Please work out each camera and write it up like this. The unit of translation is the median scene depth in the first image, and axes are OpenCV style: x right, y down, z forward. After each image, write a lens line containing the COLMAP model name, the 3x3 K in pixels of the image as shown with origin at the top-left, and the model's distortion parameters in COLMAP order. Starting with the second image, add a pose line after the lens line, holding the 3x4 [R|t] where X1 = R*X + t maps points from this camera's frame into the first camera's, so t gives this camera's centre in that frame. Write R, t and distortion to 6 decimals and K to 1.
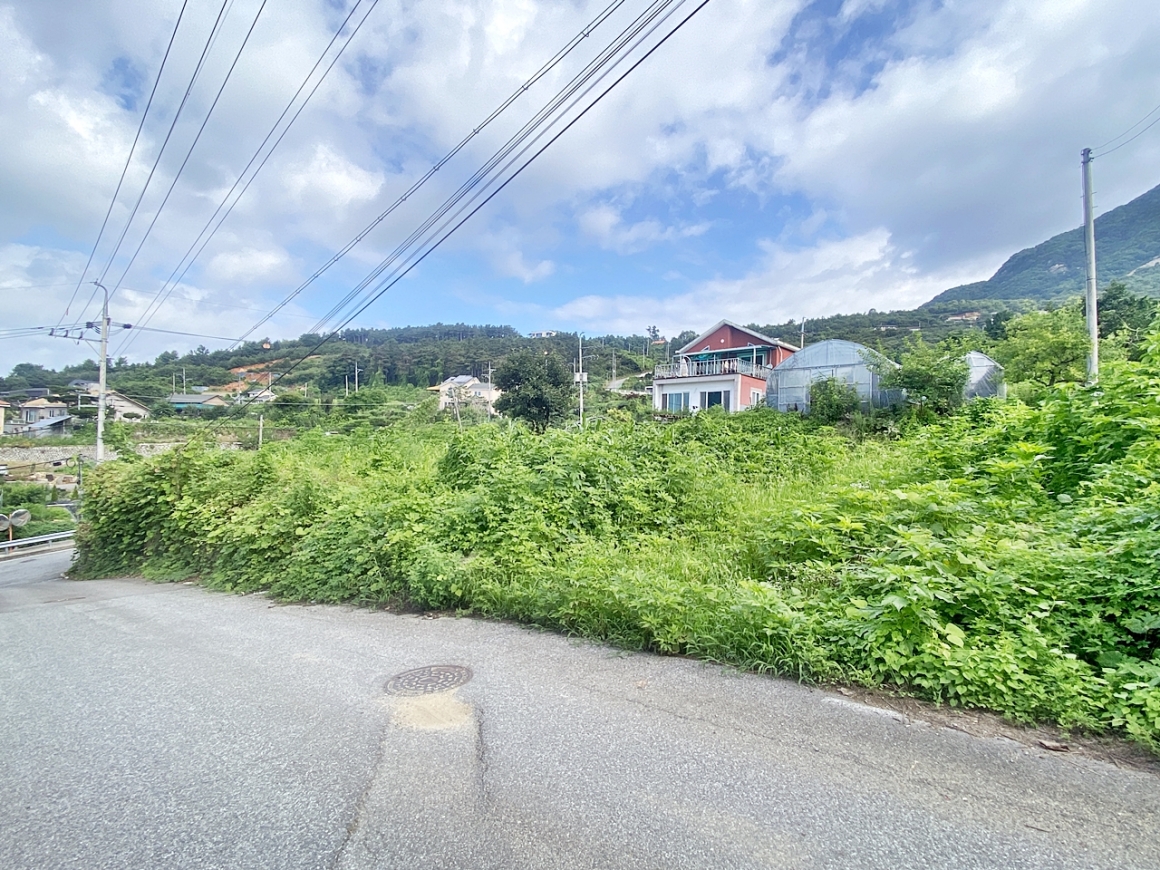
lens RADIAL K [[555.4, 0, 574.6], [0, 555.4, 440.5], [0, 0, 1]] dist [0.015887, -0.020518]
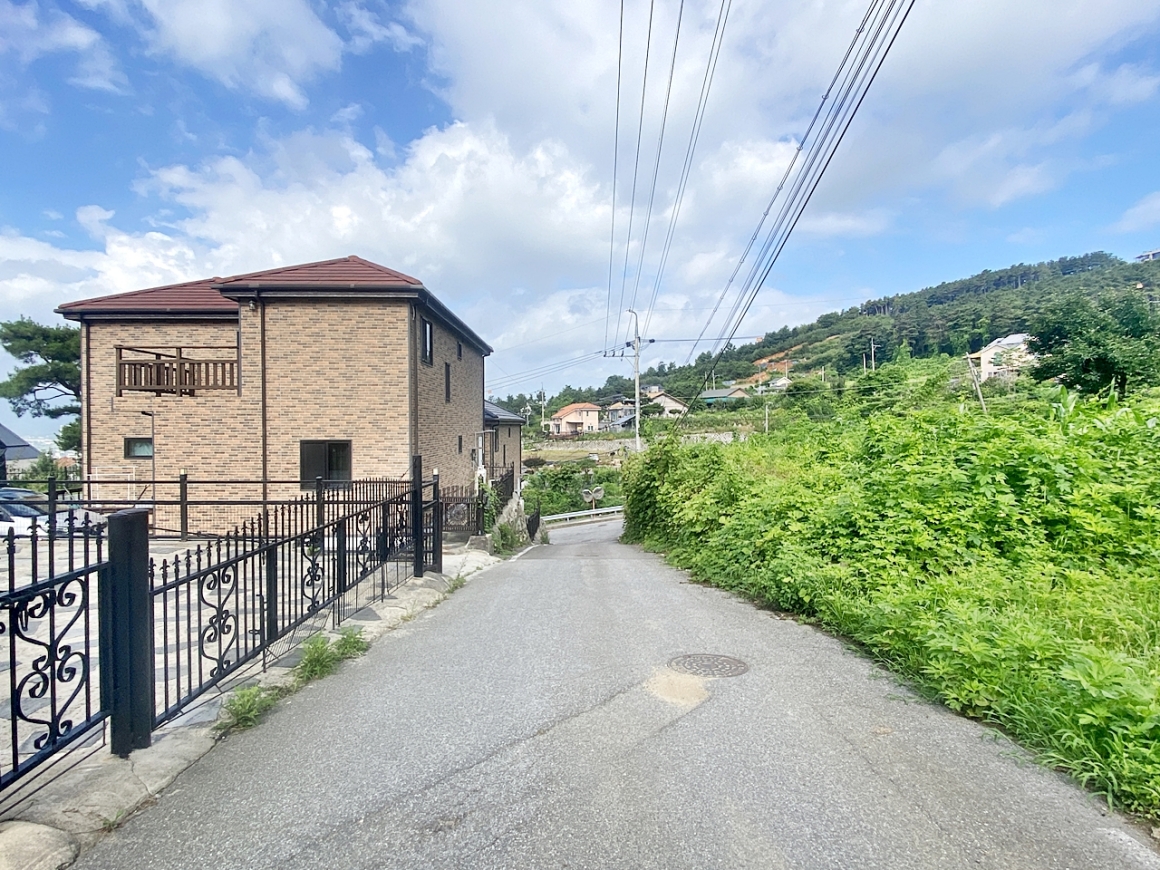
lens RADIAL K [[588.8, 0, 551.6], [0, 588.8, 436.6], [0, 0, 1]] dist [-0.025964, -0.004249]
pose [[0.626411, -0.022511, -0.779168, 0.047416], [0.036852, 0.999320, 0.000756, -0.003264], [0.778622, -0.029188, 0.626814, 0.006331]]
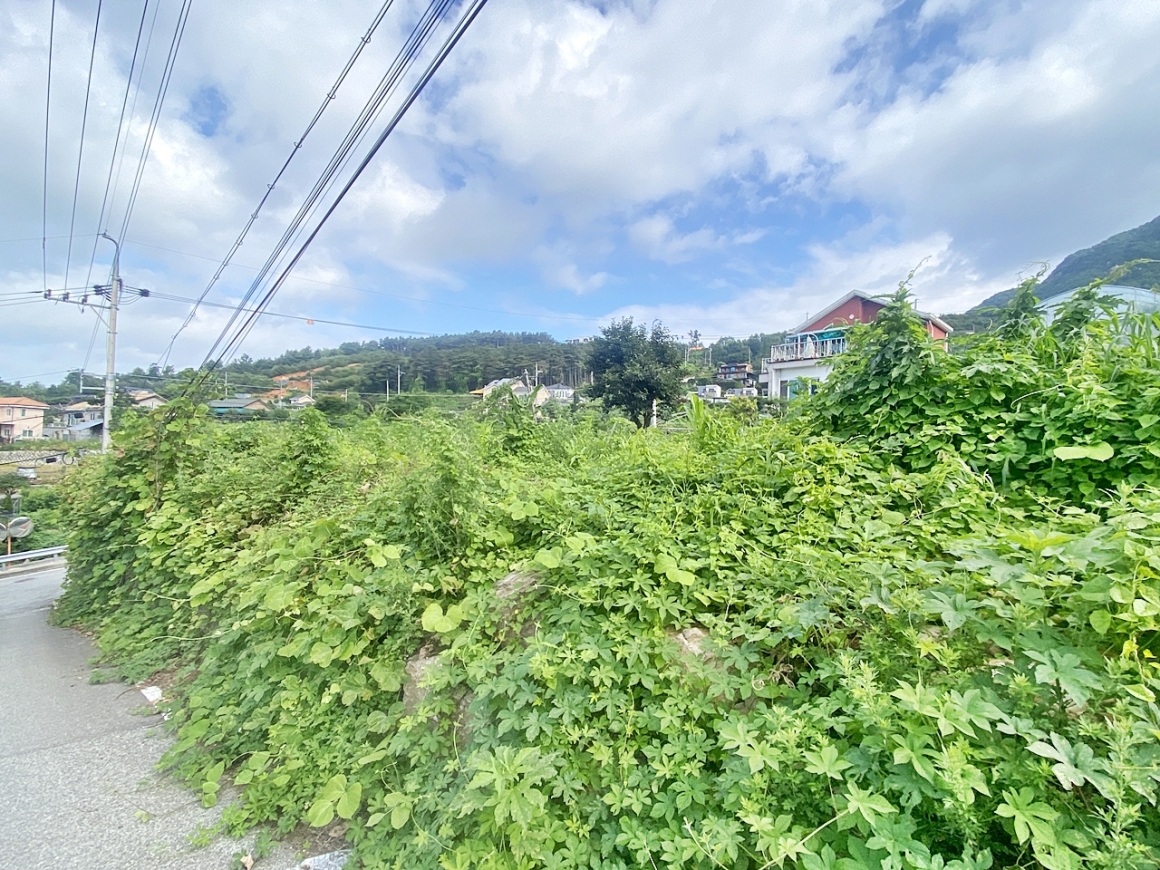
lens RADIAL K [[555.4, 0, 580.1], [0, 555.4, 431.2], [0, 0, 1]] dist [0.015887, -0.020518]
pose [[0.998843, 0.000900, -0.048089, -0.096942], [-0.002447, 0.999481, -0.032131, 0.016825], [0.048035, 0.032211, 0.998326, 0.169042]]
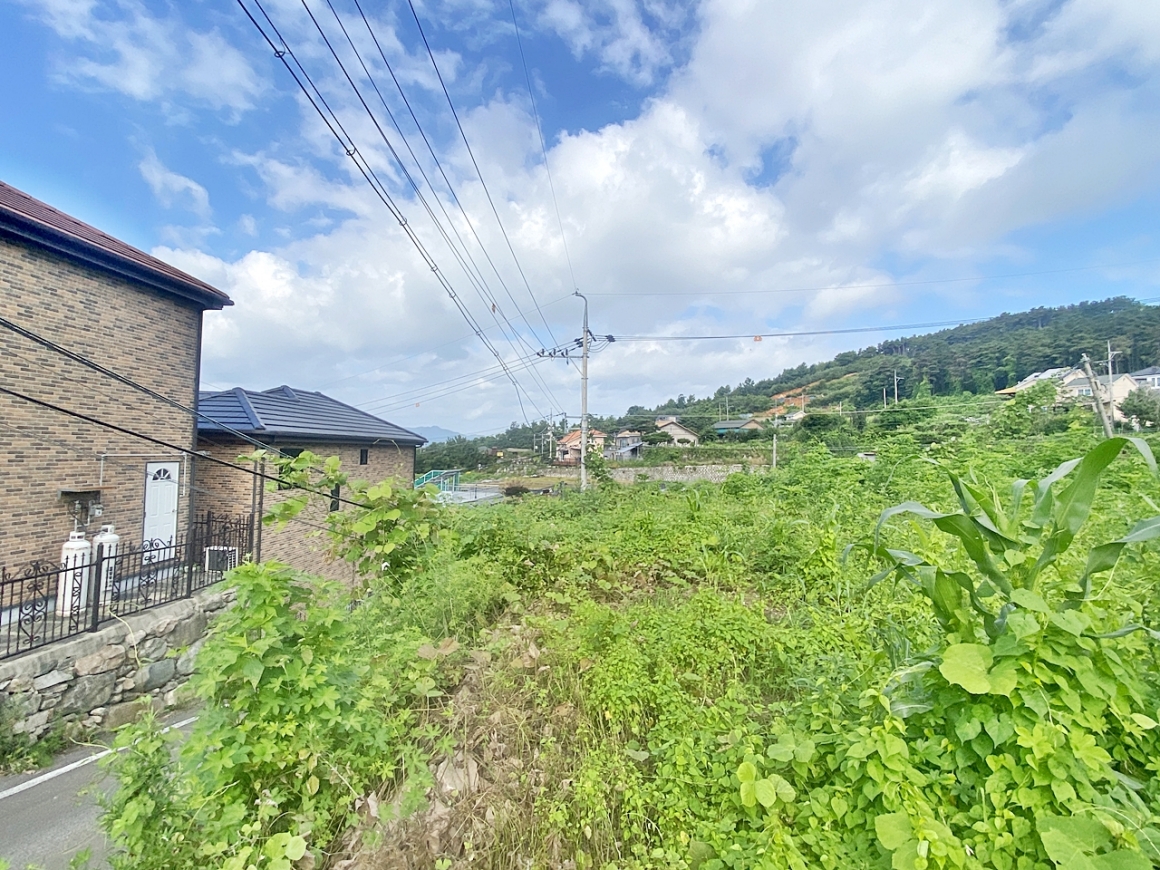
lens RADIAL K [[555.4, 0, 576.1], [0, 555.4, 431.0], [0, 0, 1]] dist [0.015887, -0.020518]
pose [[0.621732, -0.046117, -0.781872, -0.110858], [0.003412, 0.998415, -0.056177, -0.004582], [0.783223, 0.032260, 0.620903, 0.315198]]
